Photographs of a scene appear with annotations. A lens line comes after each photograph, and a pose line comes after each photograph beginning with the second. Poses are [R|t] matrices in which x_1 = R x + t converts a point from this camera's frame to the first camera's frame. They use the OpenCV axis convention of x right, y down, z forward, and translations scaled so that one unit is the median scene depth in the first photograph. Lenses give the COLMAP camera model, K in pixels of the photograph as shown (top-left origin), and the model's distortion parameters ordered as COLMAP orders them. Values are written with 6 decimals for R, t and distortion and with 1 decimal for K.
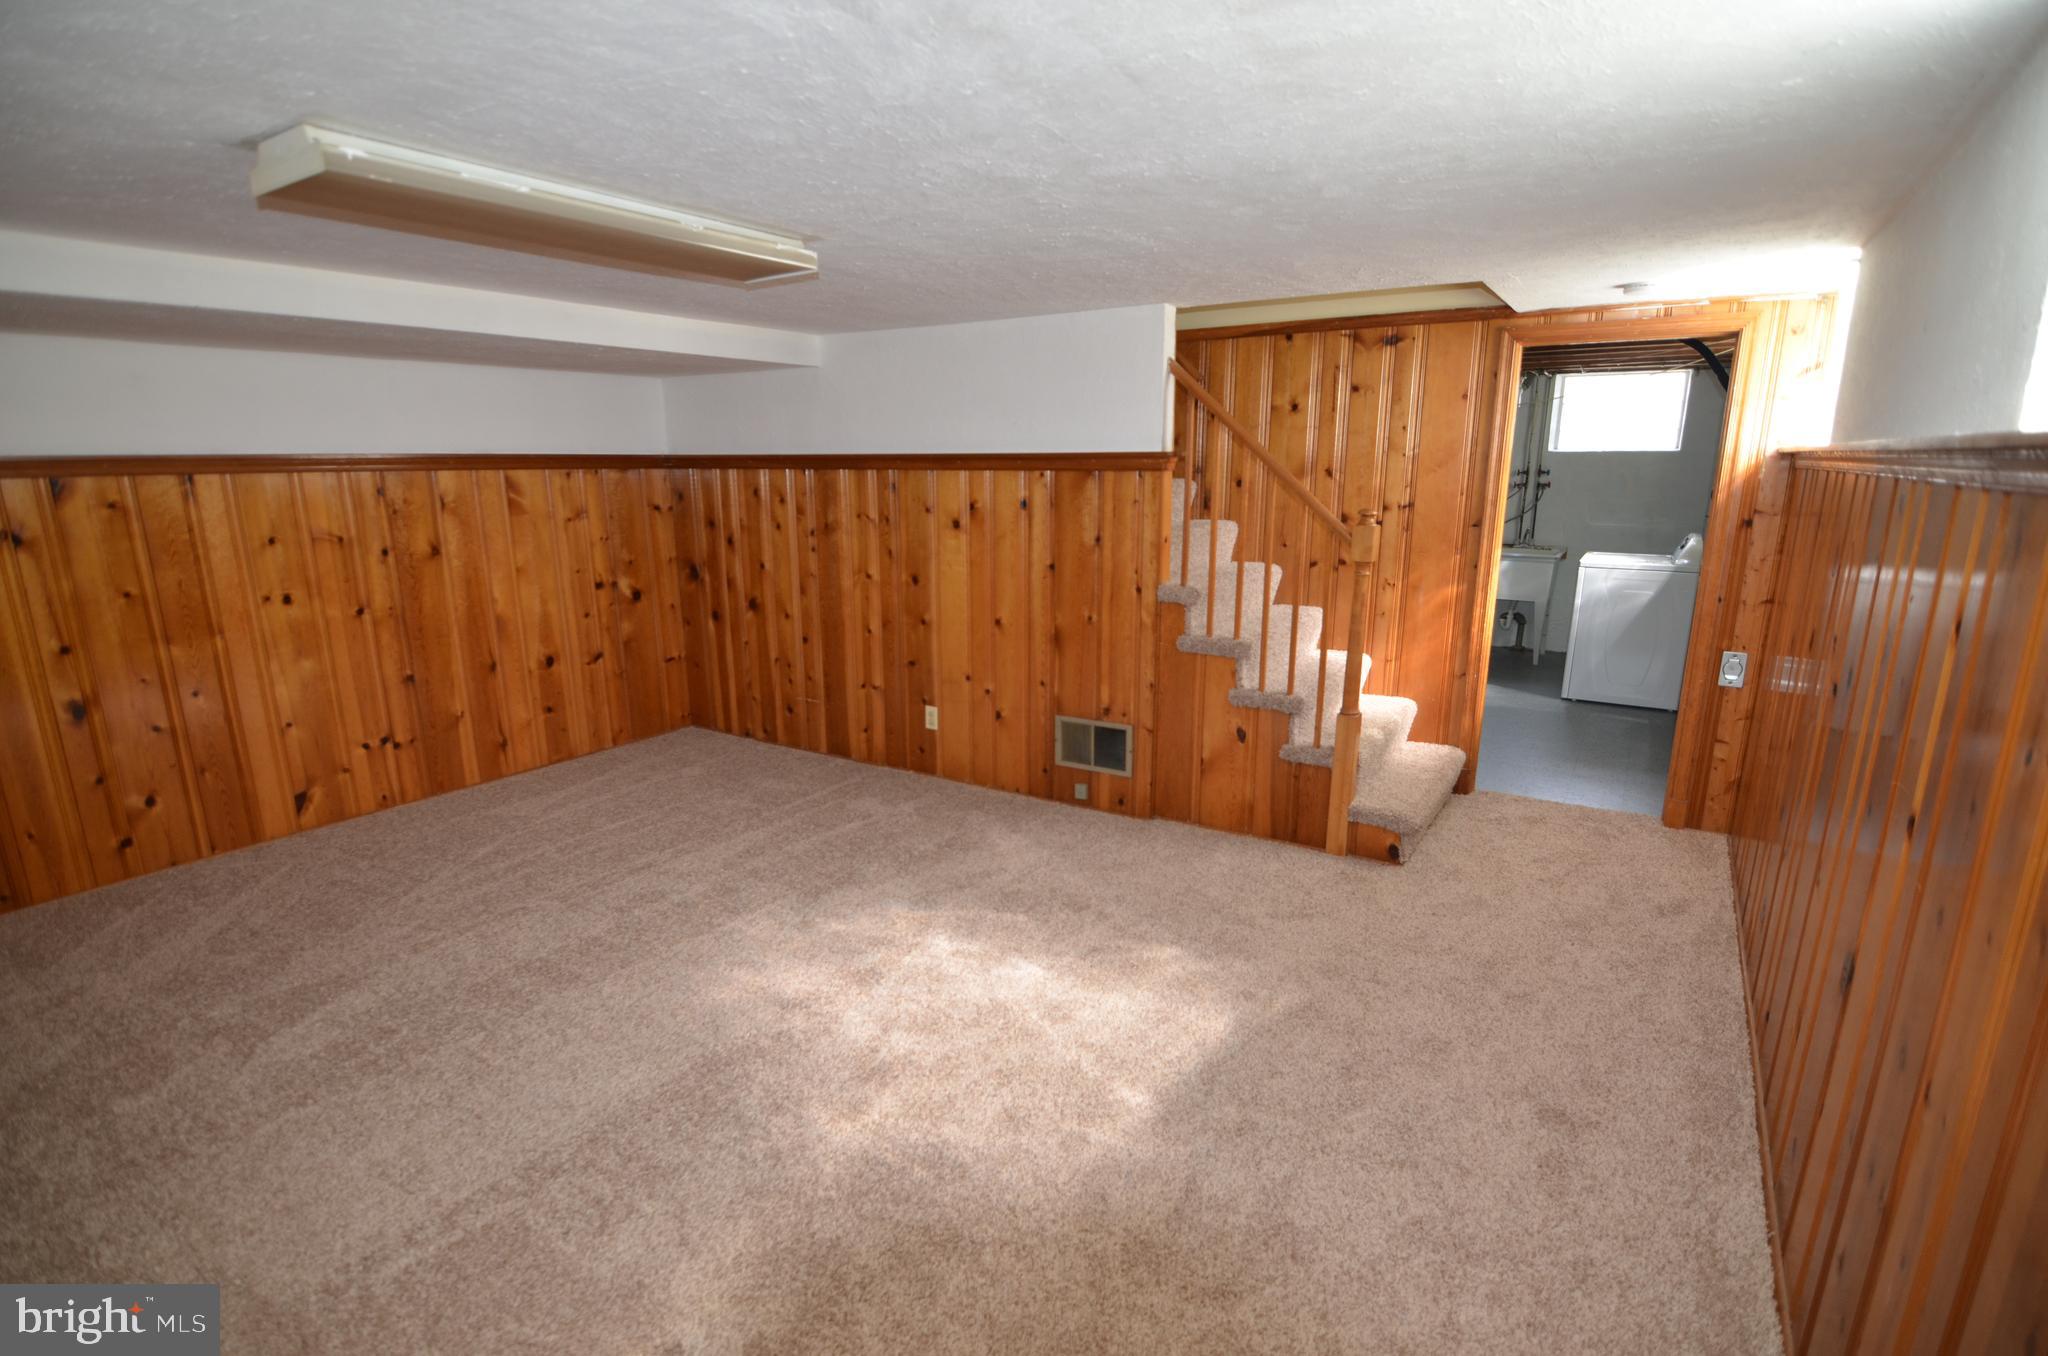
lens RADIAL K [[973.0, 0, 1023.8], [0, 973.0, 687.9], [0, 0, 1]] dist [-0.016186, -0.003245]
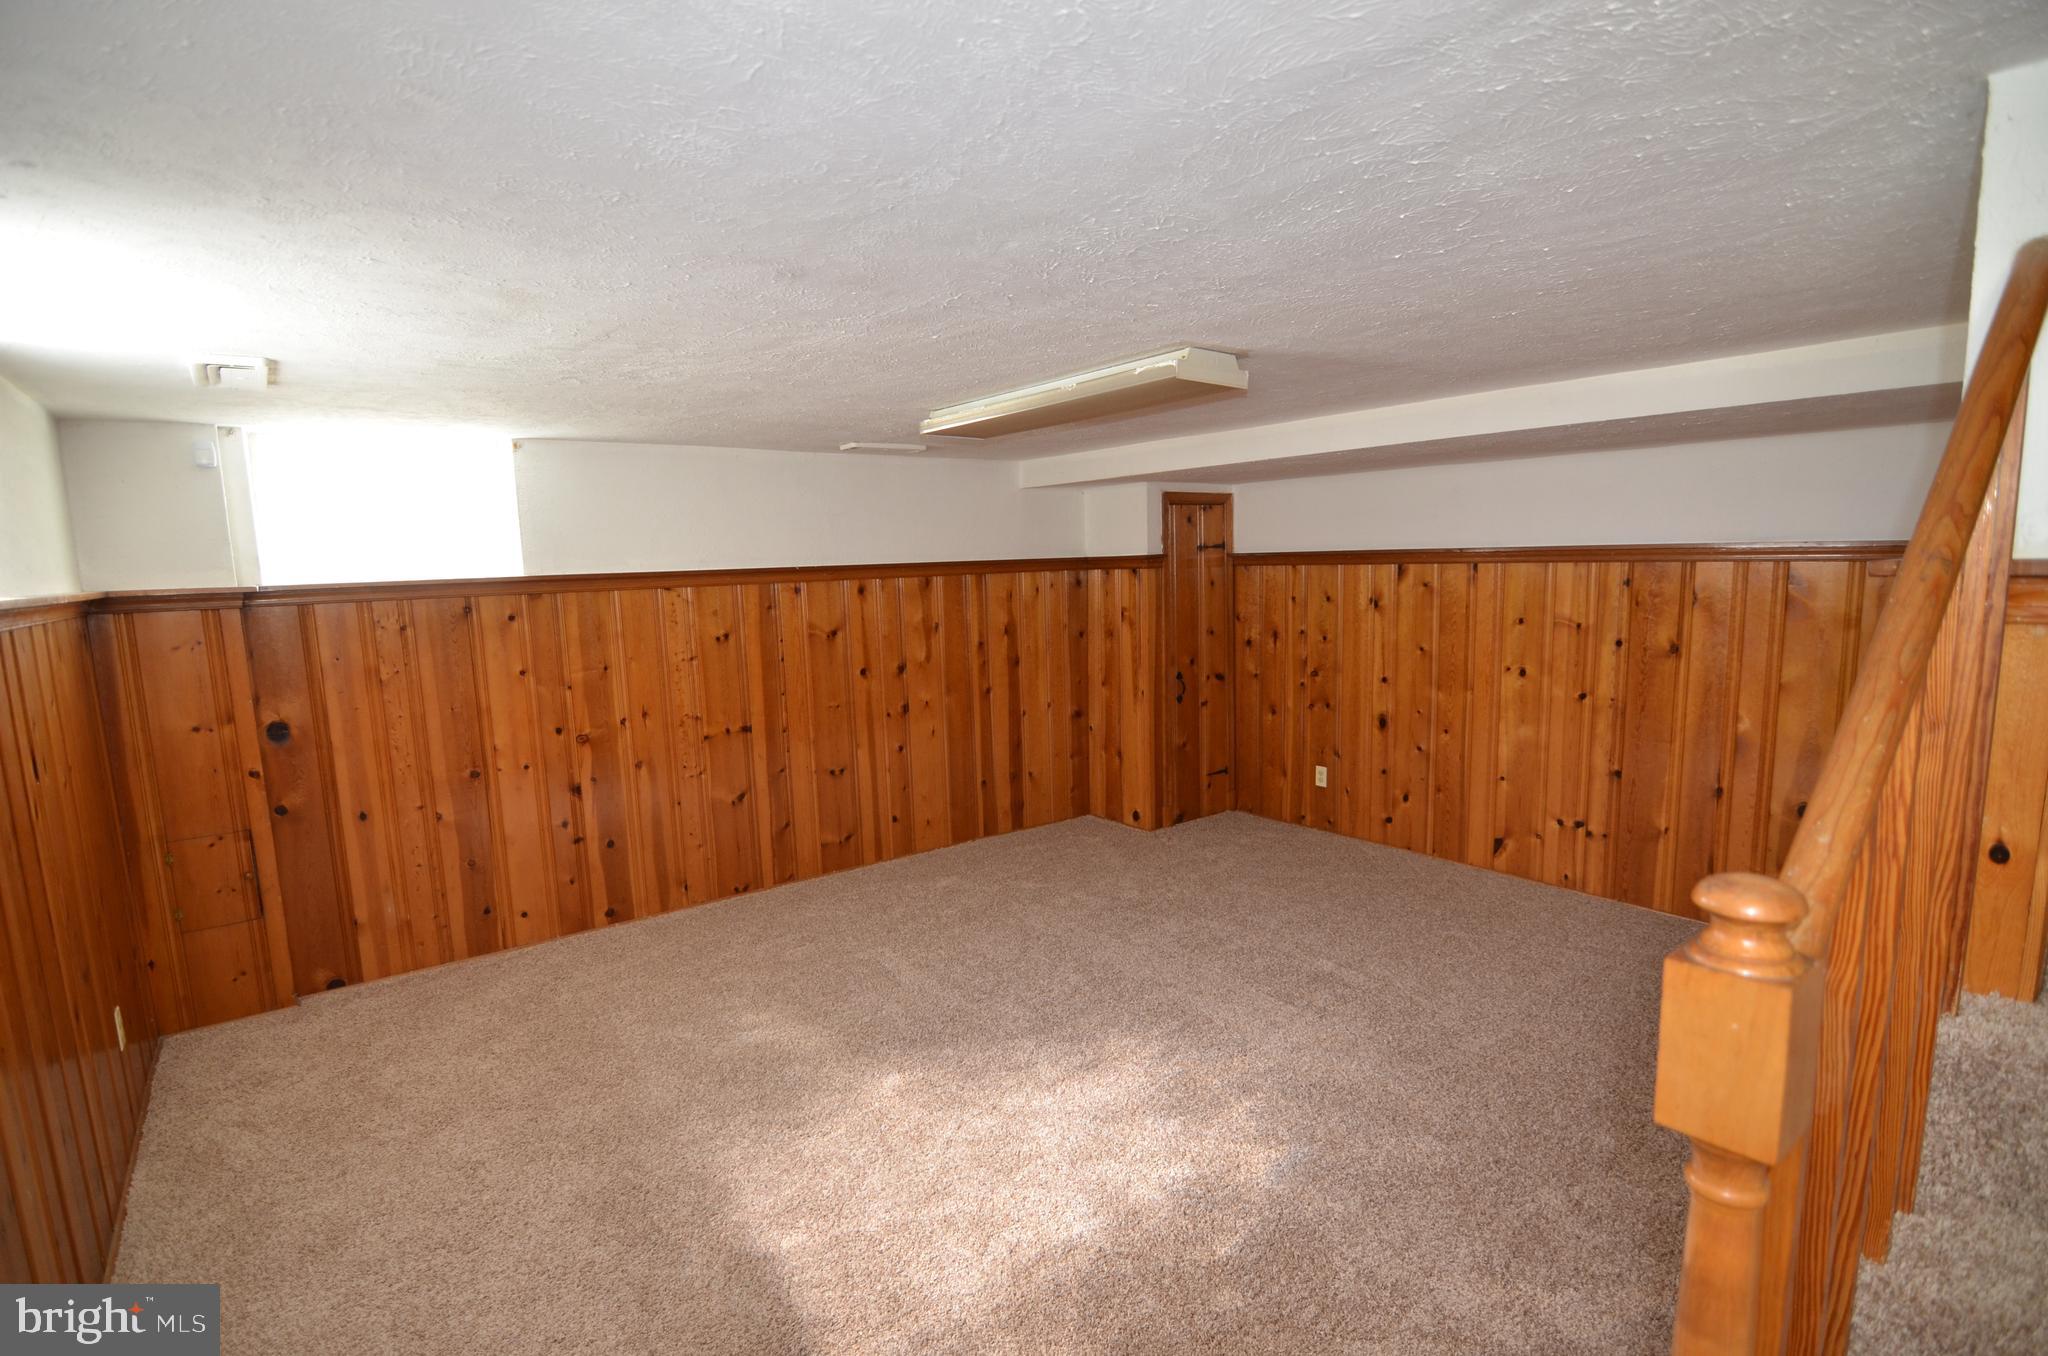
lens RADIAL K [[973.0, 0, 1023.7], [0, 973.0, 681.3], [0, 0, 1]] dist [-0.016186, -0.003245]
pose [[-0.323699, 0.133005, -0.936765, 0.488050], [-0.192693, 0.960053, 0.202897, -0.196448], [0.926331, 0.246185, -0.285139, 0.767296]]
